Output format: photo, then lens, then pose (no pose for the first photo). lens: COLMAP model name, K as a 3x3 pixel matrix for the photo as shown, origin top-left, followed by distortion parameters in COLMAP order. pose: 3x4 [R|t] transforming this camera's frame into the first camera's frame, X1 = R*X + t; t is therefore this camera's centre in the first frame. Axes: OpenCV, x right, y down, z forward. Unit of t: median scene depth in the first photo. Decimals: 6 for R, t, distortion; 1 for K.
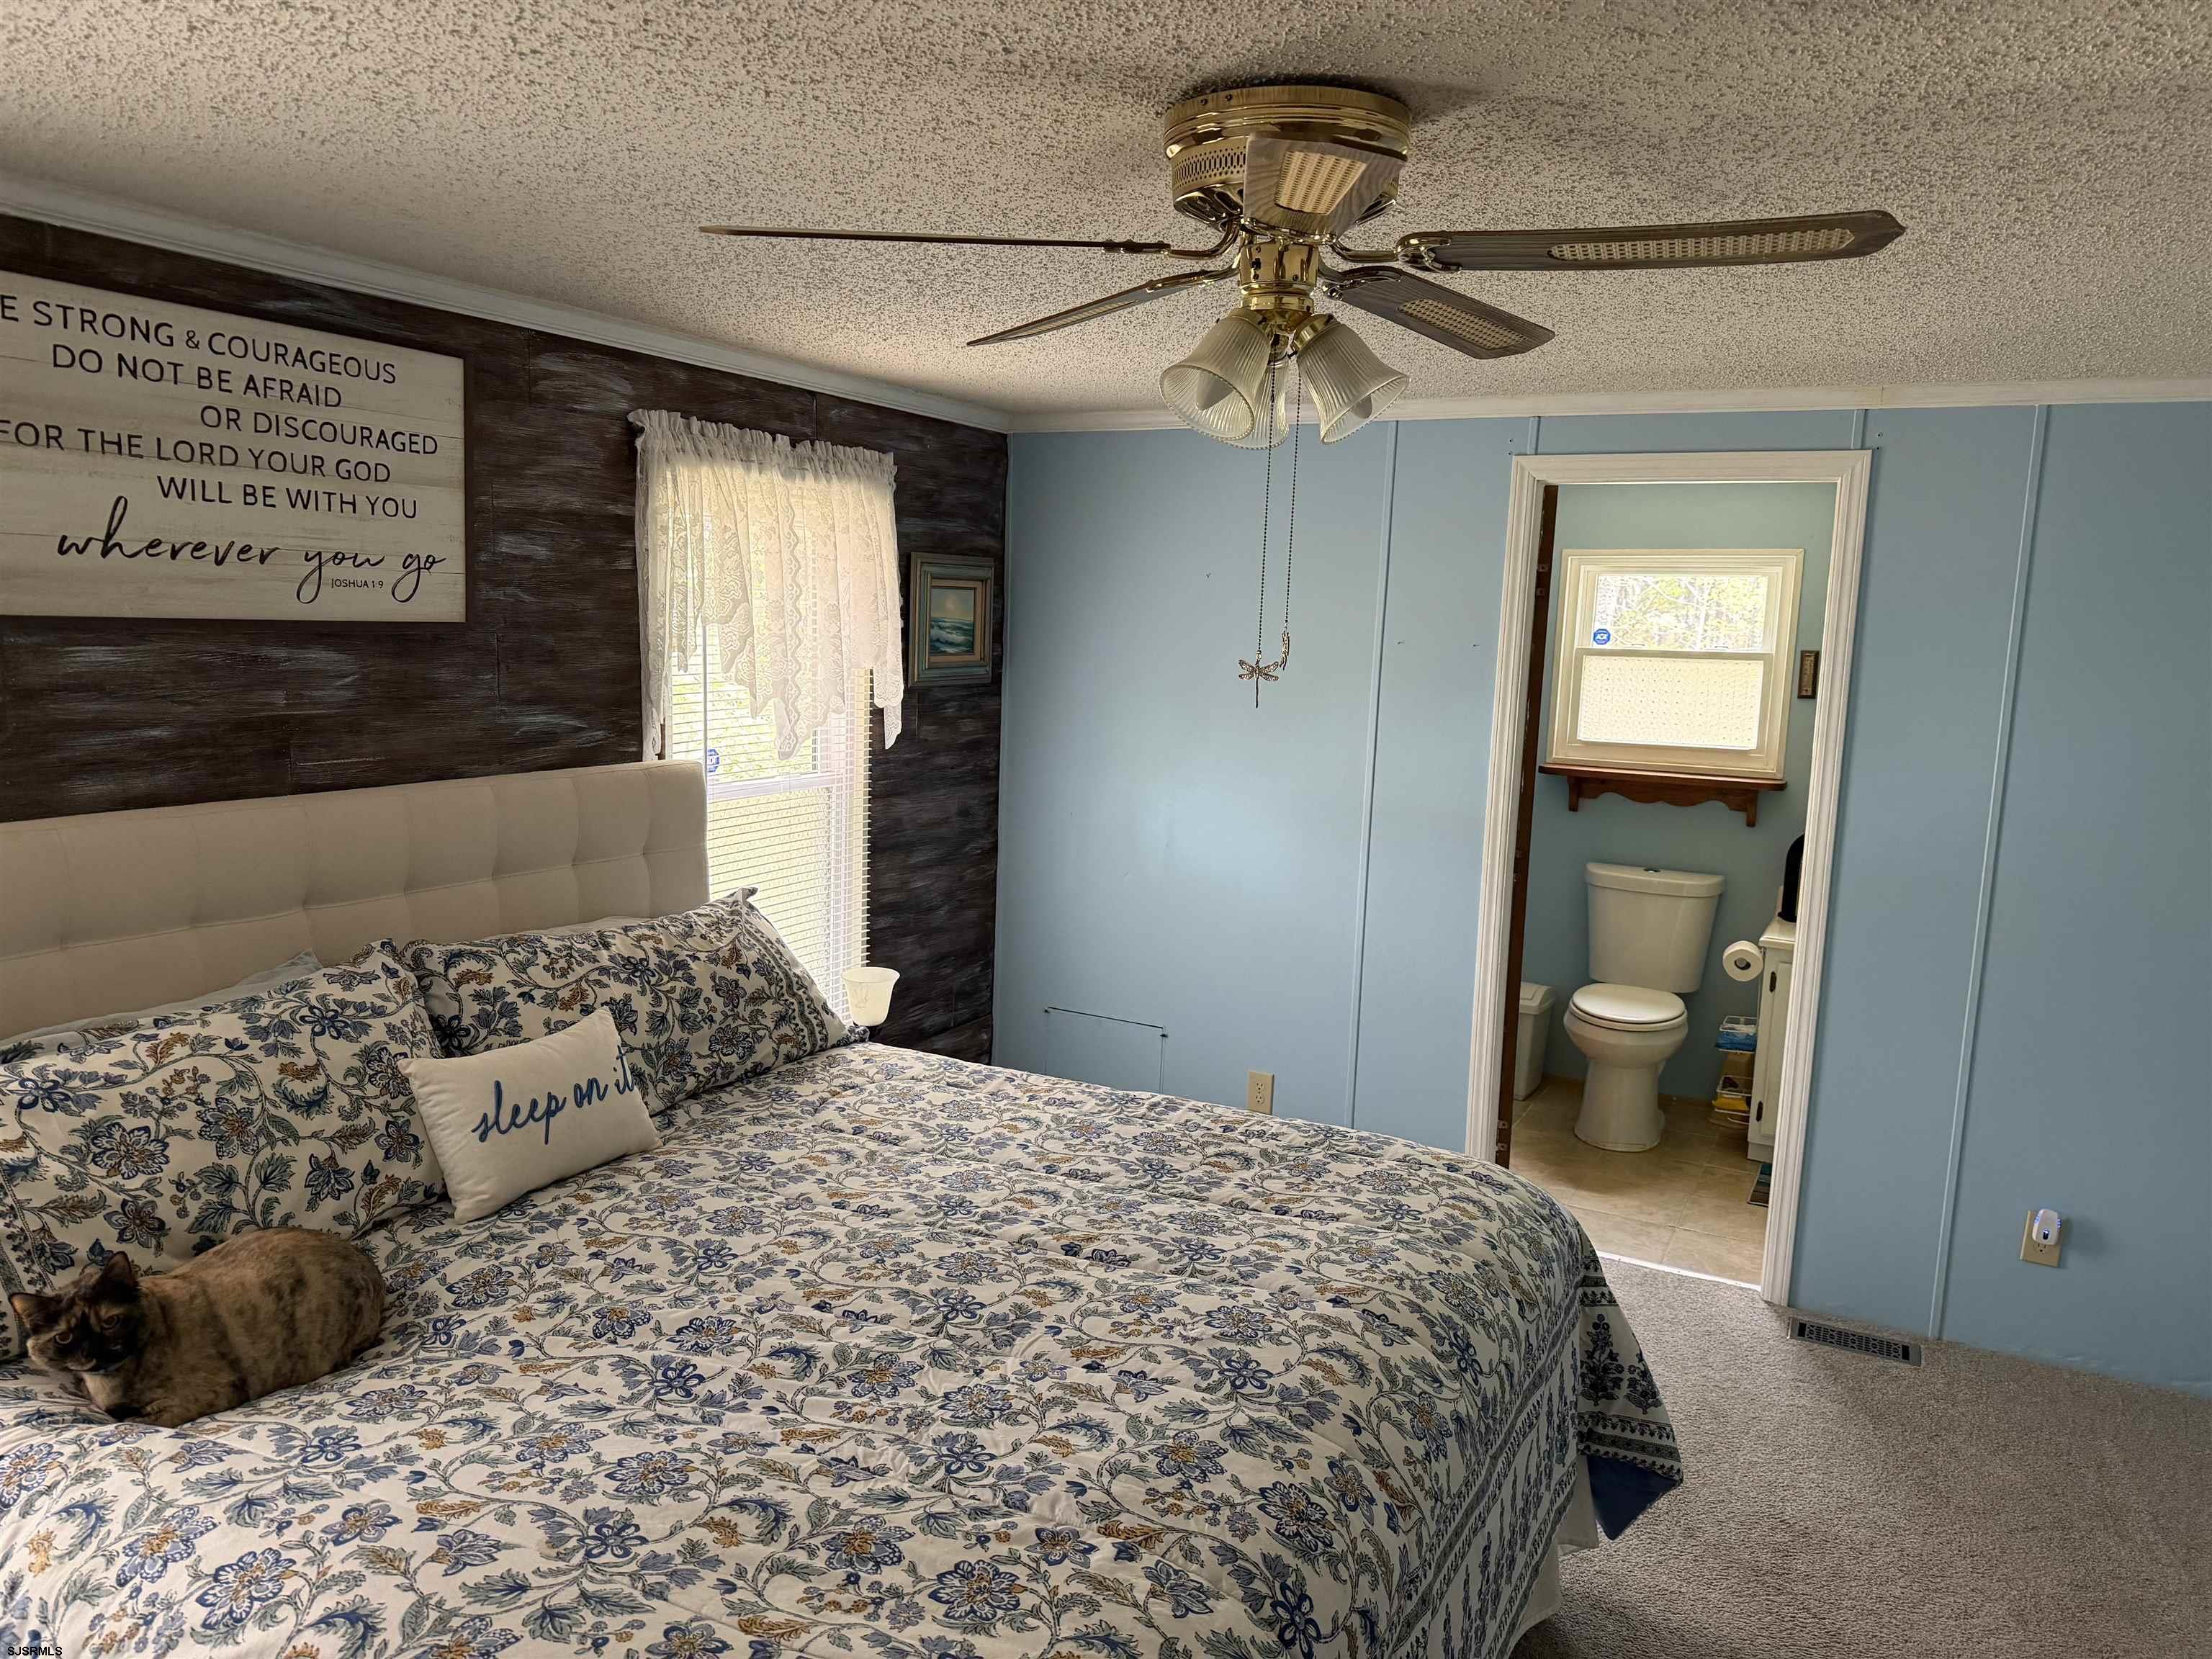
lens RADIAL K [[1570.9, 0, 1106.0], [0, 1570.9, 829.5], [0, 0, 1]] dist [0.067192, -0.075764]
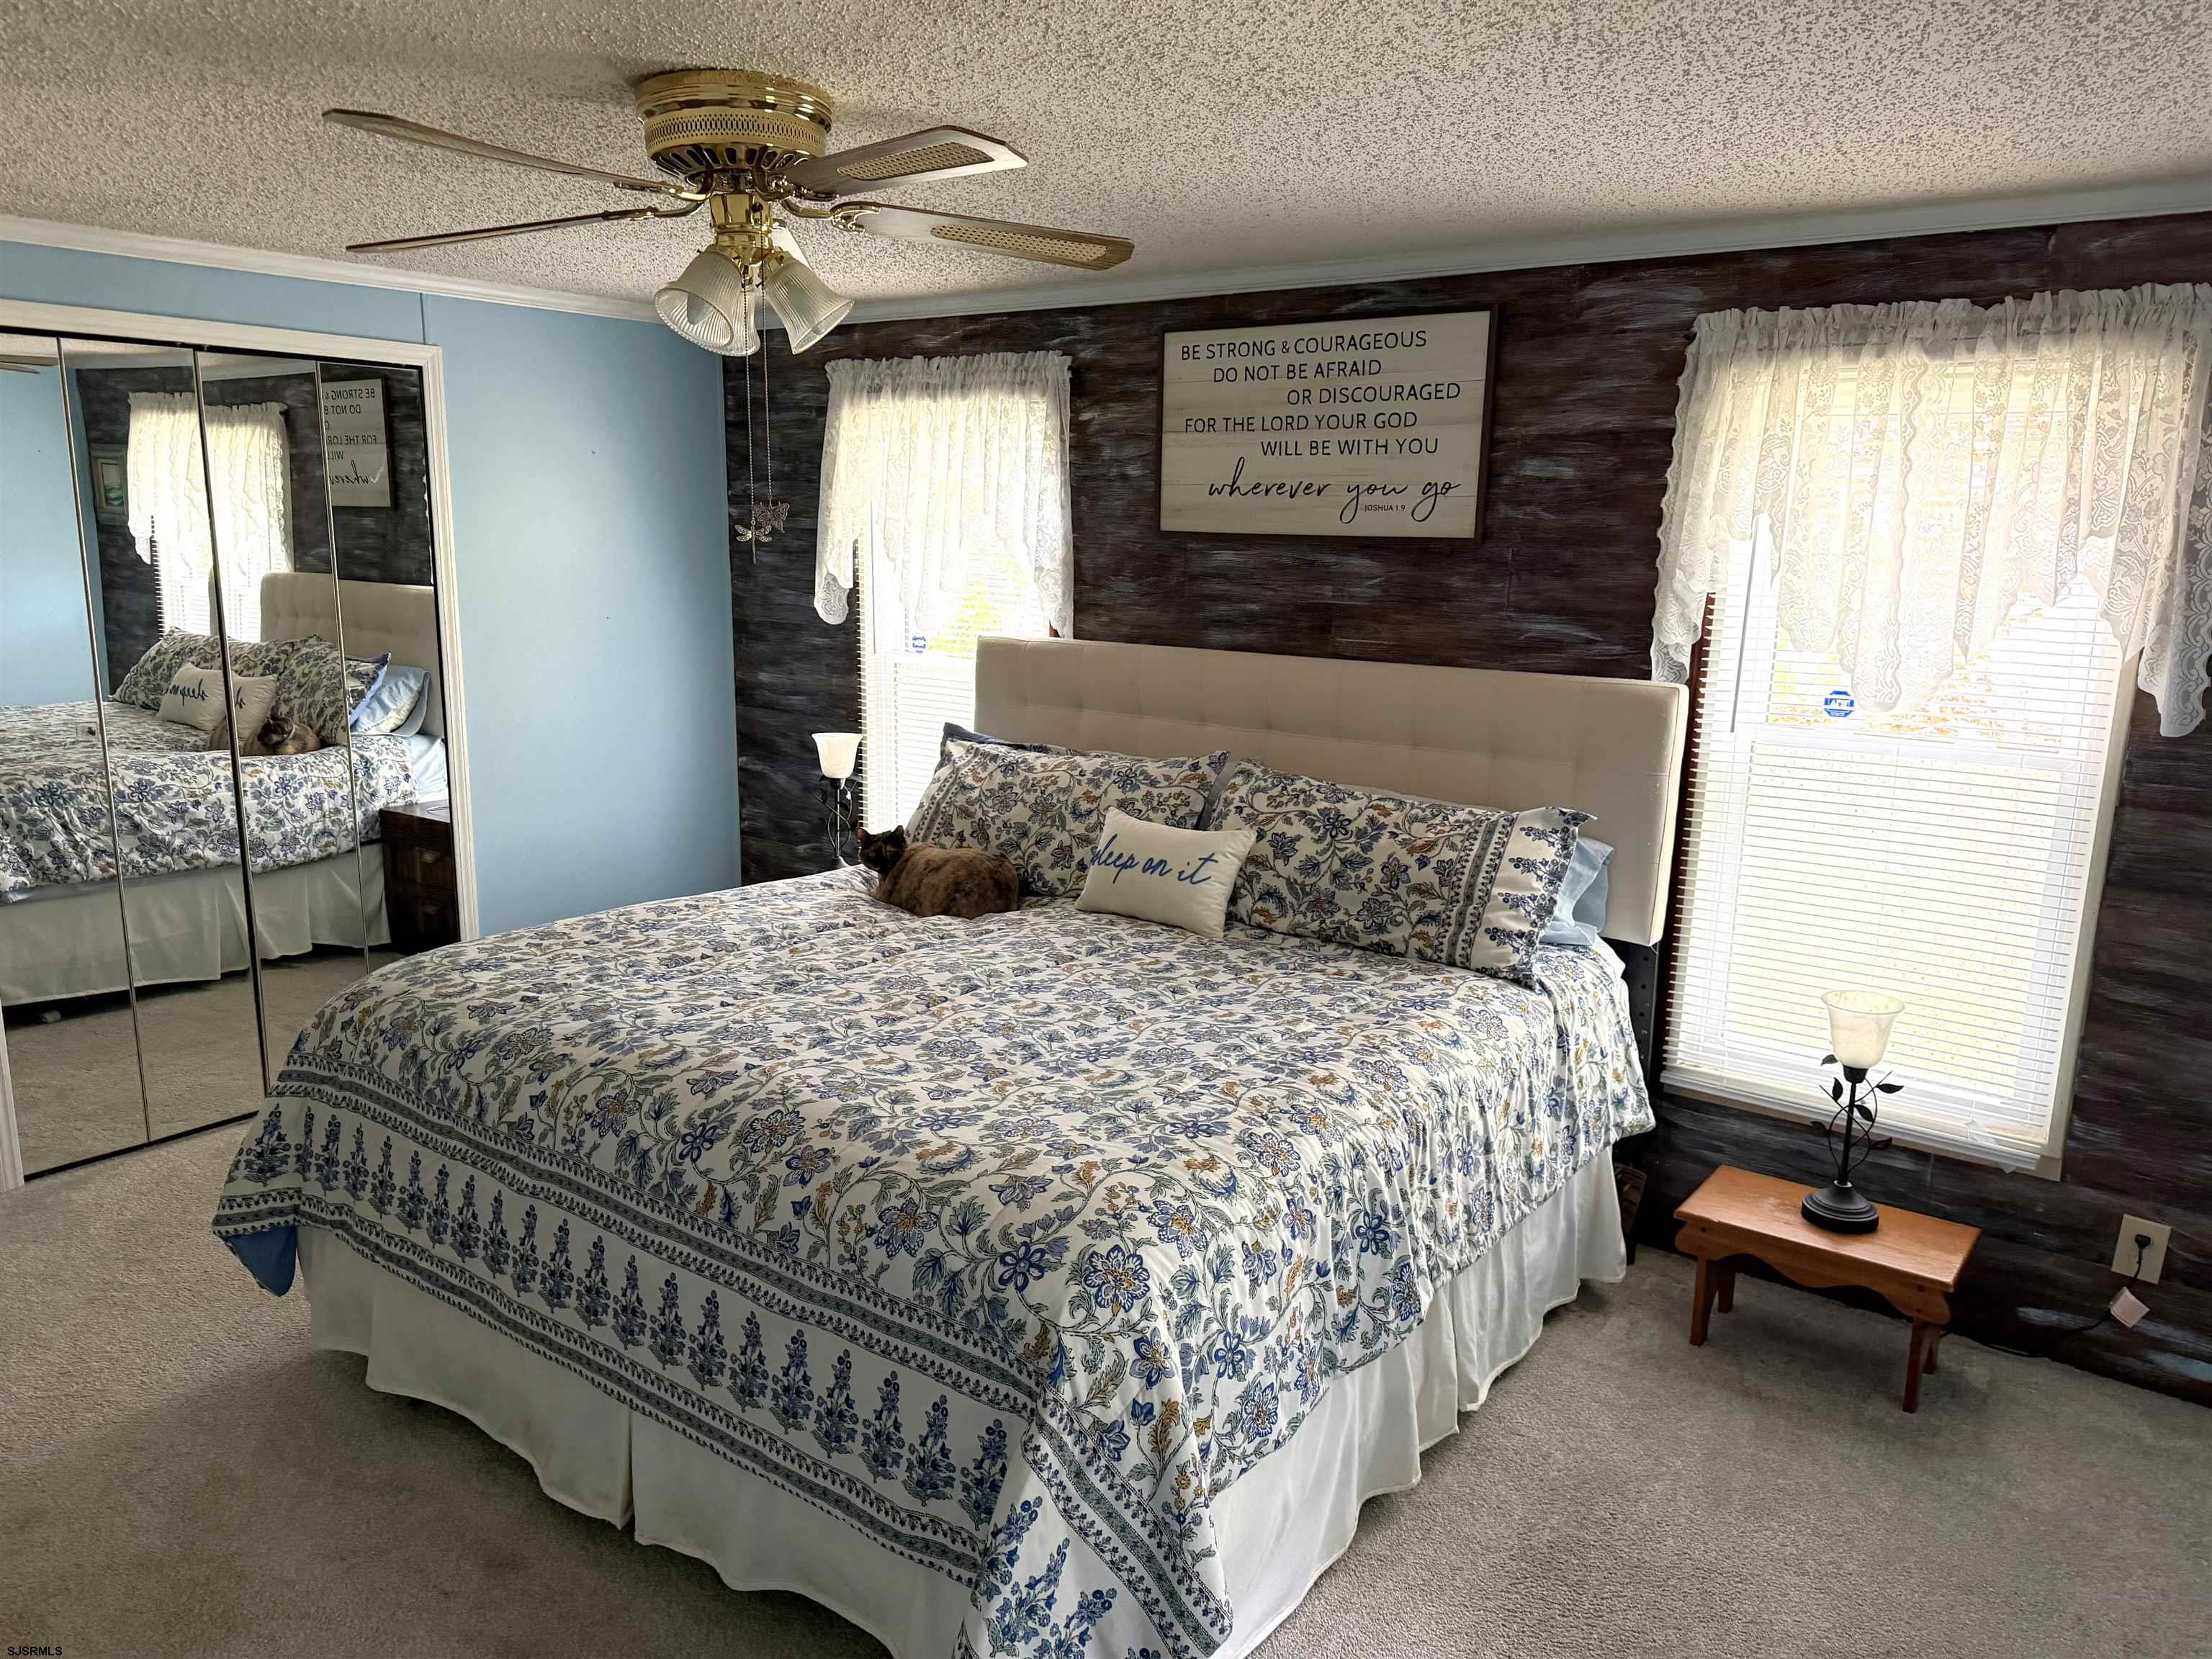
lens RADIAL K [[1565.7, 0, 1106.0], [0, 1565.7, 829.5], [0, 0, 1]] dist [0.210649, -0.402000]
pose [[-0.171164, 0.161128, -0.971978, 0.930981], [-0.158179, 0.969245, 0.188530, -0.110130], [0.972462, 0.186016, -0.140412, 1.039604]]
